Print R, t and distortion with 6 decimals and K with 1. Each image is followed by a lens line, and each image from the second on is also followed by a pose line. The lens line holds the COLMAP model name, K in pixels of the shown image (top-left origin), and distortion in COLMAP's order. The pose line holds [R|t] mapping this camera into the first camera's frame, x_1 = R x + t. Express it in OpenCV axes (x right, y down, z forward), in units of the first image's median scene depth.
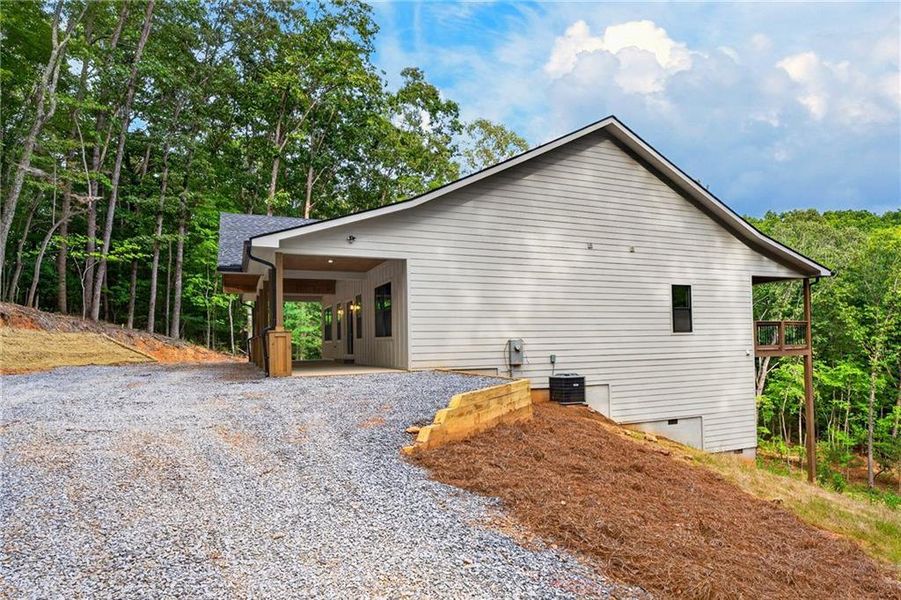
lens RADIAL K [[545.1, 0, 495.9], [0, 545.1, 332.6], [0, 0, 1]] dist [-0.000621, 0.003540]
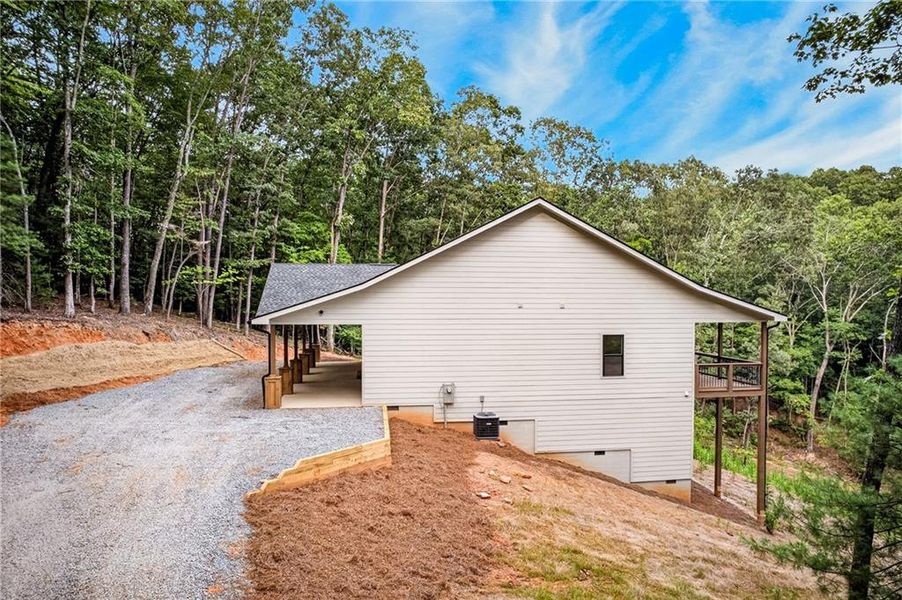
lens RADIAL K [[574.7, 0, 459.1], [0, 574.7, 312.5], [0, 0, 1]] dist [-0.075429, 0.058477]
pose [[0.955216, 0.027812, -0.294599, 0.333850], [-0.015636, 0.998926, 0.043605, -0.157689], [0.295496, -0.037046, 0.954626, -0.201579]]
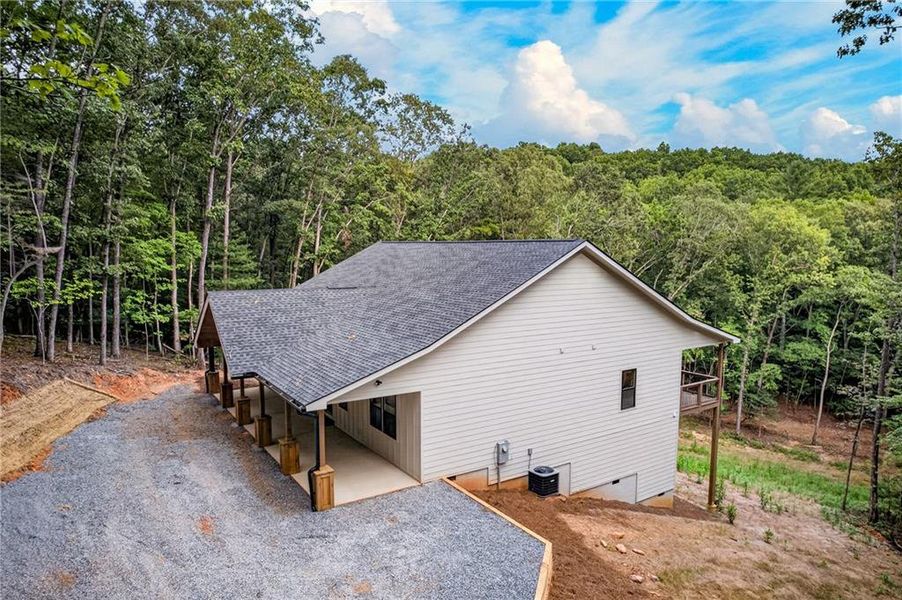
lens RADIAL K [[574.7, 0, 459.1], [0, 574.7, 312.5], [0, 0, 1]] dist [-0.075429, 0.058477]
pose [[0.989588, 0.007392, 0.143738, -0.175729], [-0.025321, 0.992045, 0.123310, -0.307437], [-0.141683, -0.125666, 0.981903, -0.123866]]
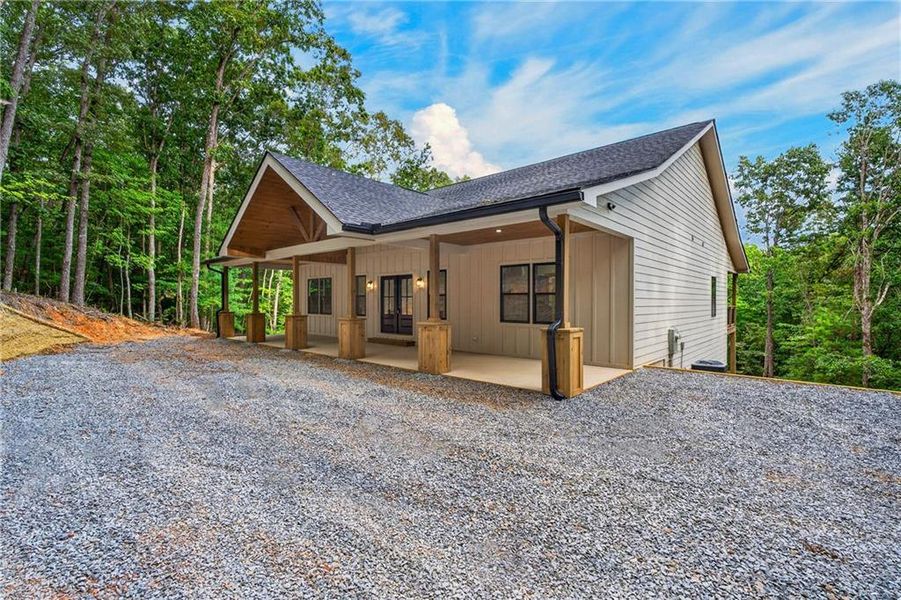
lens RADIAL K [[402.8, 0, 454.3], [0, 402.8, 306.7], [0, 0, 1]] dist [-0.000886, -0.000156]
pose [[0.923978, 0.014960, 0.382153, -0.448650], [-0.025552, 0.999417, 0.022659, -0.023325], [-0.381591, -0.030701, 0.923821, 0.360118]]
